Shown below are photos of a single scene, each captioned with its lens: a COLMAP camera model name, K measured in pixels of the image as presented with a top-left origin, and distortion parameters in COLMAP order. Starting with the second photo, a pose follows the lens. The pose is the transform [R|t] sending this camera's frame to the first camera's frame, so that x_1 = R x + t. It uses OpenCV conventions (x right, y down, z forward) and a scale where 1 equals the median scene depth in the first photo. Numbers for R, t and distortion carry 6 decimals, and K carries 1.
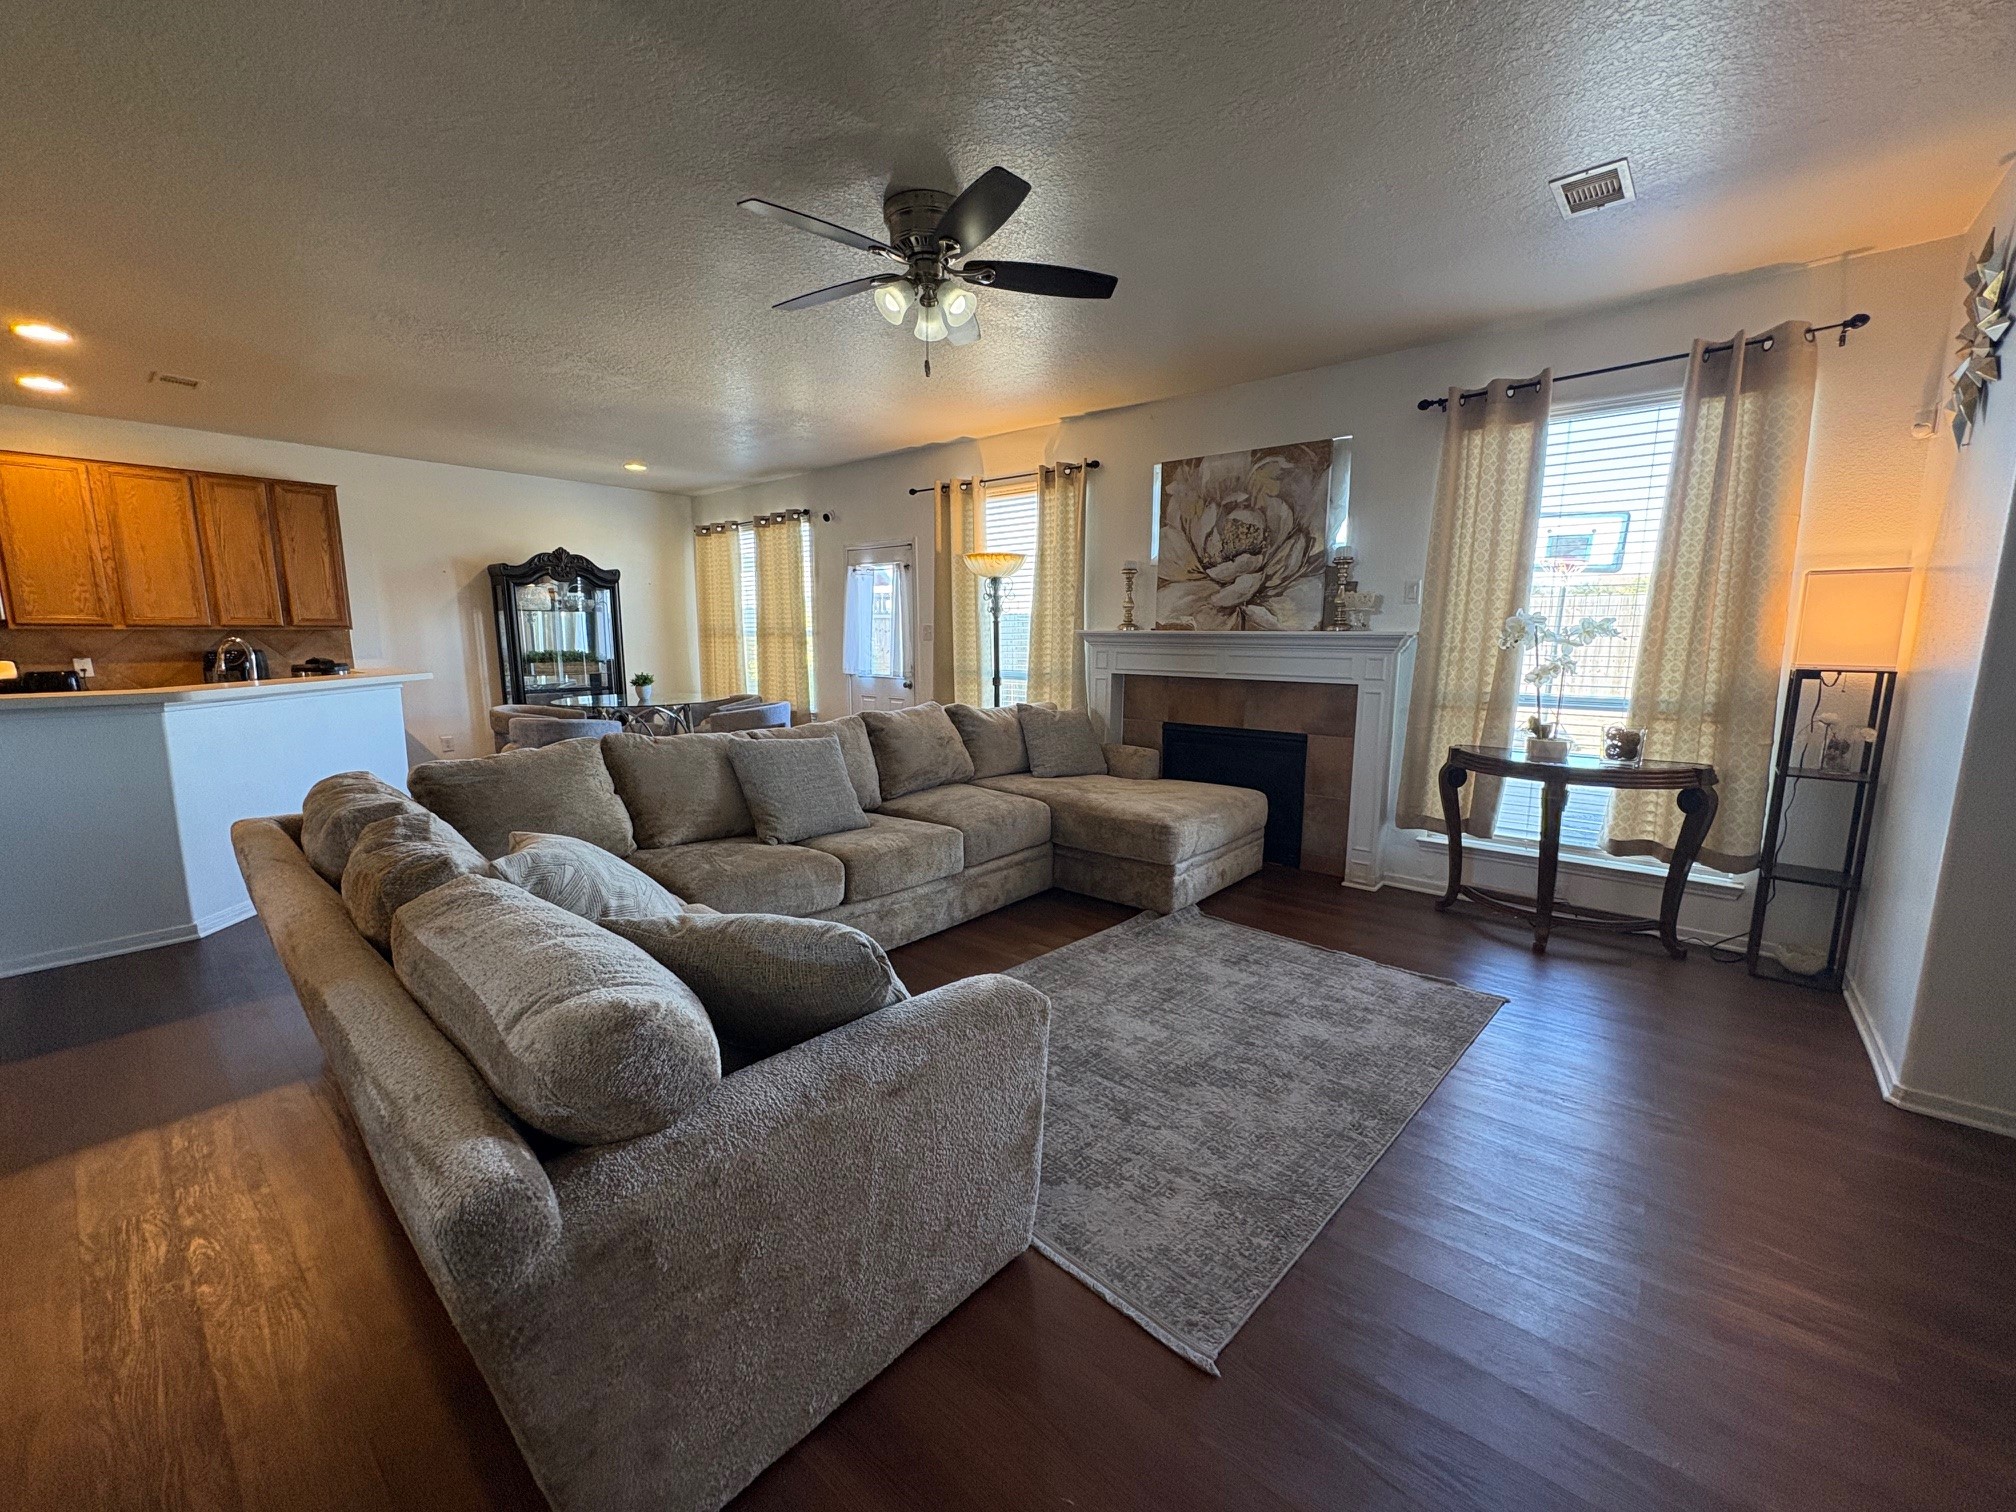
lens RADIAL K [[799.2, 0, 1006.0], [0, 799.2, 756.8], [0, 0, 1]] dist [-0.000545, -0.000121]
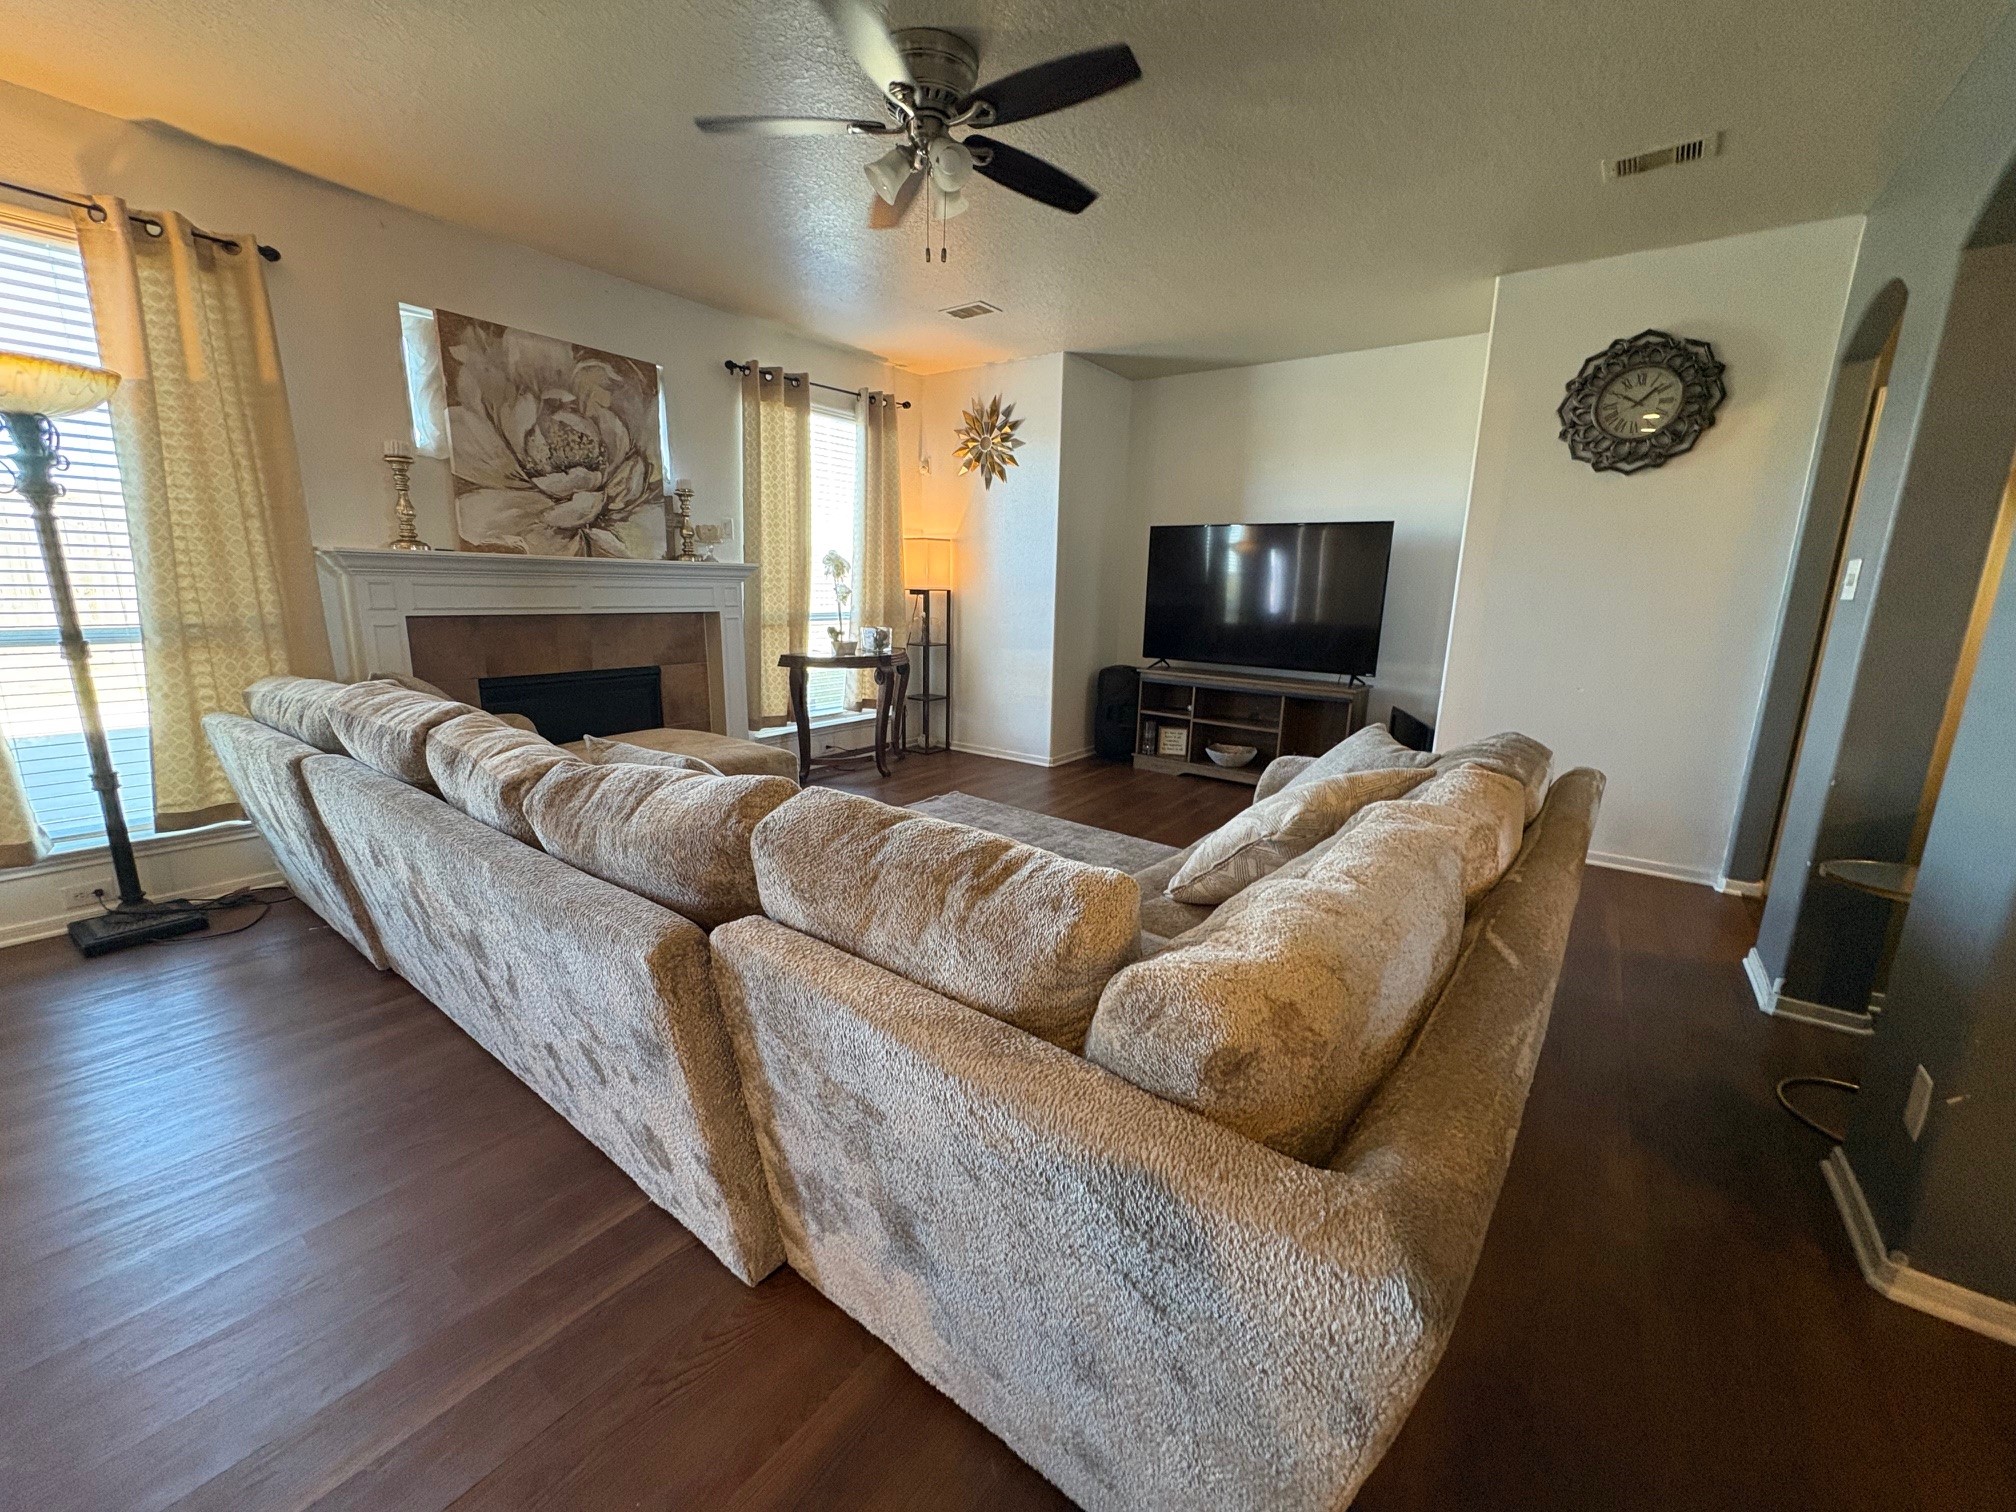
lens RADIAL K [[799.2, 0, 1012.2], [0, 799.2, 756.2], [0, 0, 1]] dist [-0.000545, -0.000121]
pose [[-0.075983, -0.215938, 0.973446, -0.651443], [0.130785, 0.965676, 0.224423, -0.085313], [-0.988495, 0.144365, -0.045133, 0.627022]]
